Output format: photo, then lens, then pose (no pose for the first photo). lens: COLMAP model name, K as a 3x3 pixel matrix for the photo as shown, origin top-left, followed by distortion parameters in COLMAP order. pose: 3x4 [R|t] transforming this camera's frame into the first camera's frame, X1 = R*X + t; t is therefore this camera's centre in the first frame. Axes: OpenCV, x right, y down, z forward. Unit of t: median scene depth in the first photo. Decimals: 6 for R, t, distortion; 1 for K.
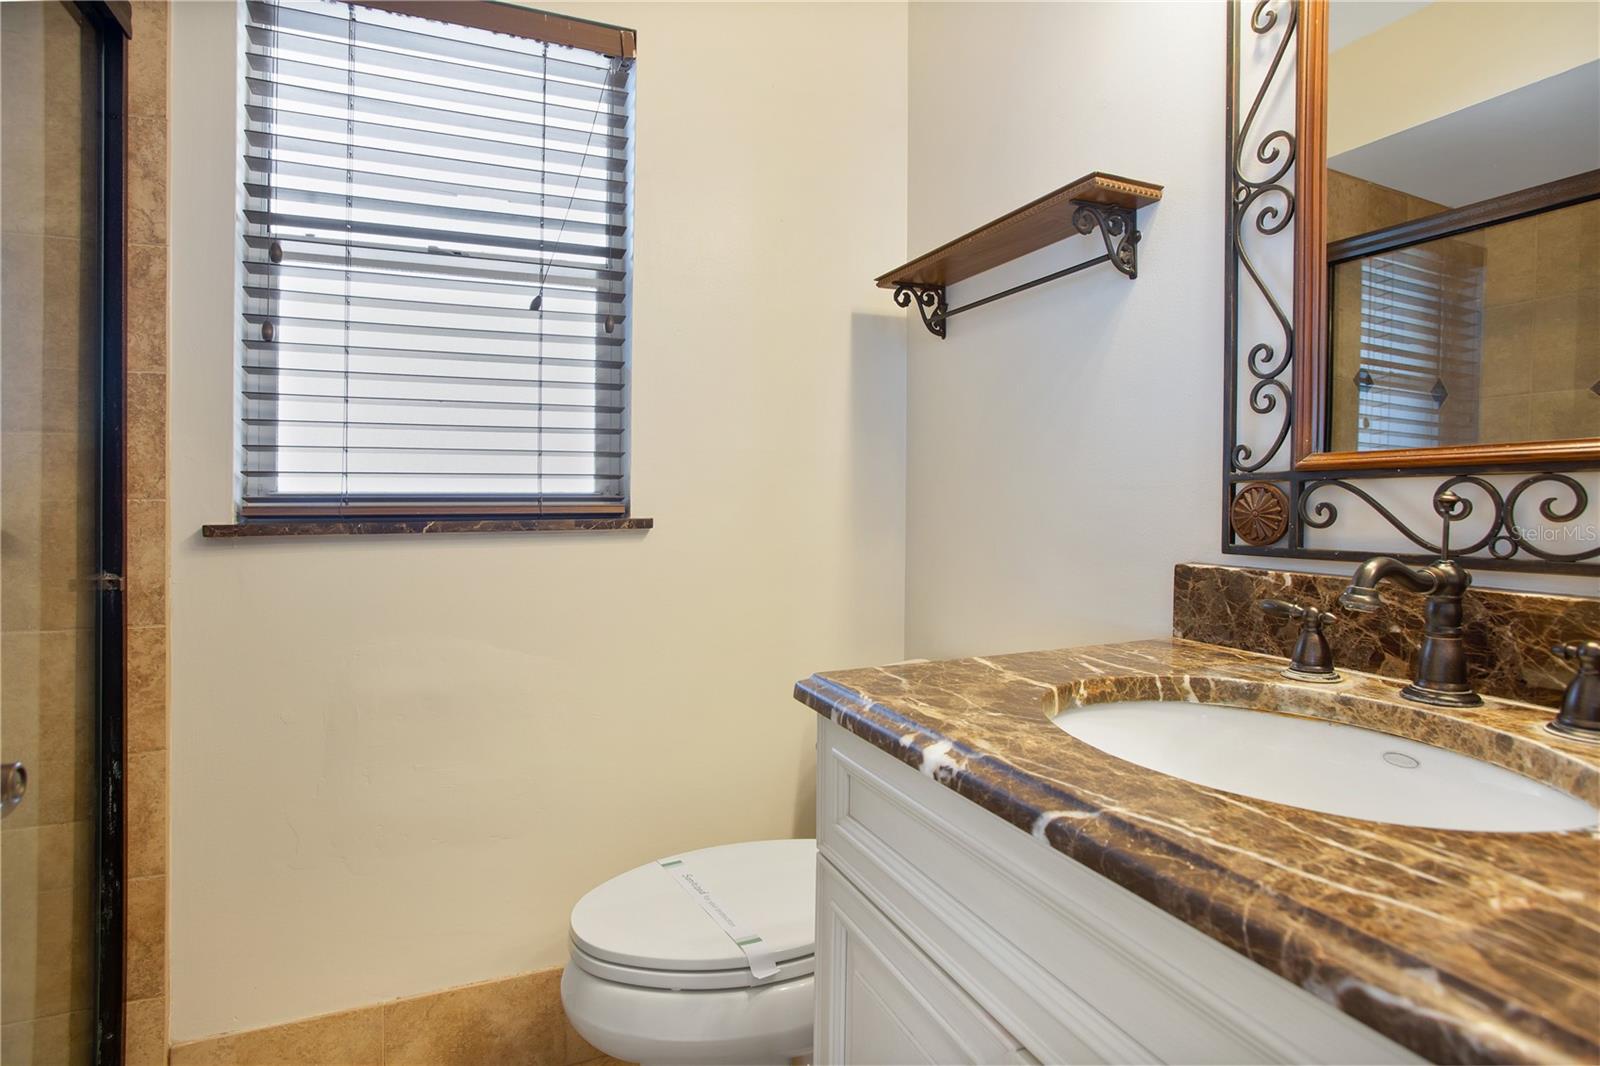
lens RADIAL K [[799.3, 0, 768.3], [0, 799.3, 497.8], [0, 0, 1]] dist [-0.000156, 0.000575]
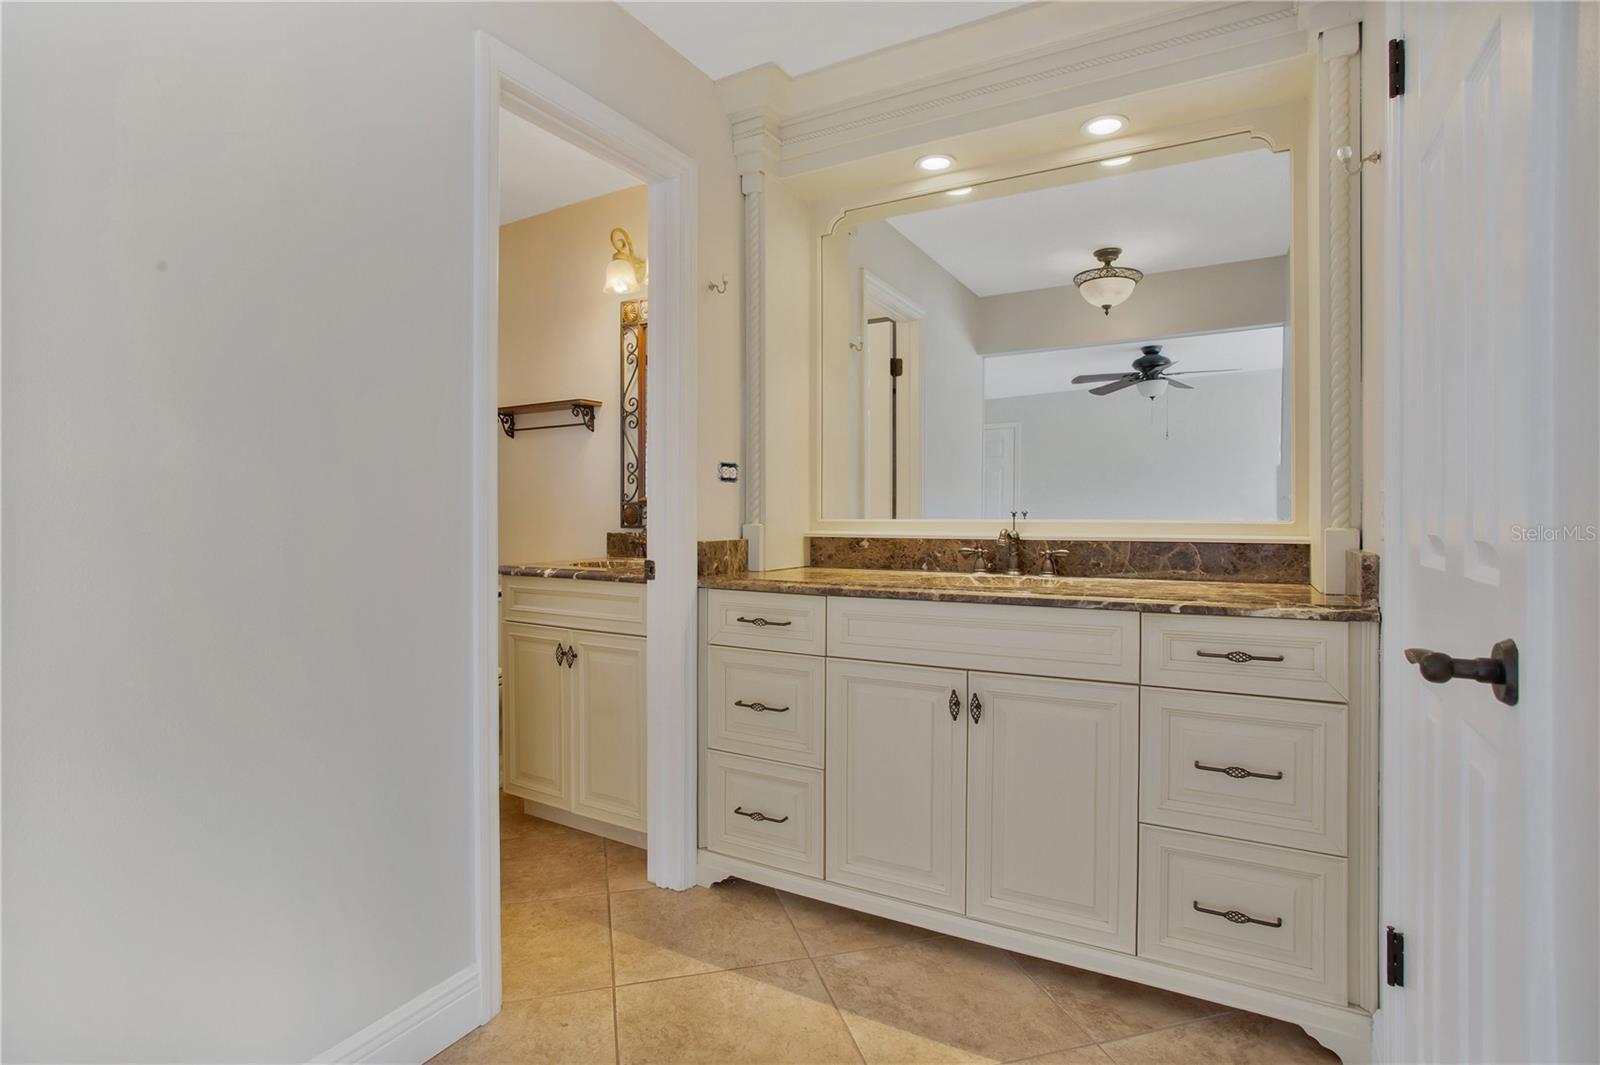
lens RADIAL K [[799.3, 0, 799.6], [0, 799.3, 523.8], [0, 0, 1]] dist [-0.000156, 0.000575]
pose [[0.782687, -0.014807, 0.622240, -0.838957], [0.008448, 0.999878, 0.013166, 0.018121], [-0.622358, -0.005048, 0.782716, -1.905034]]
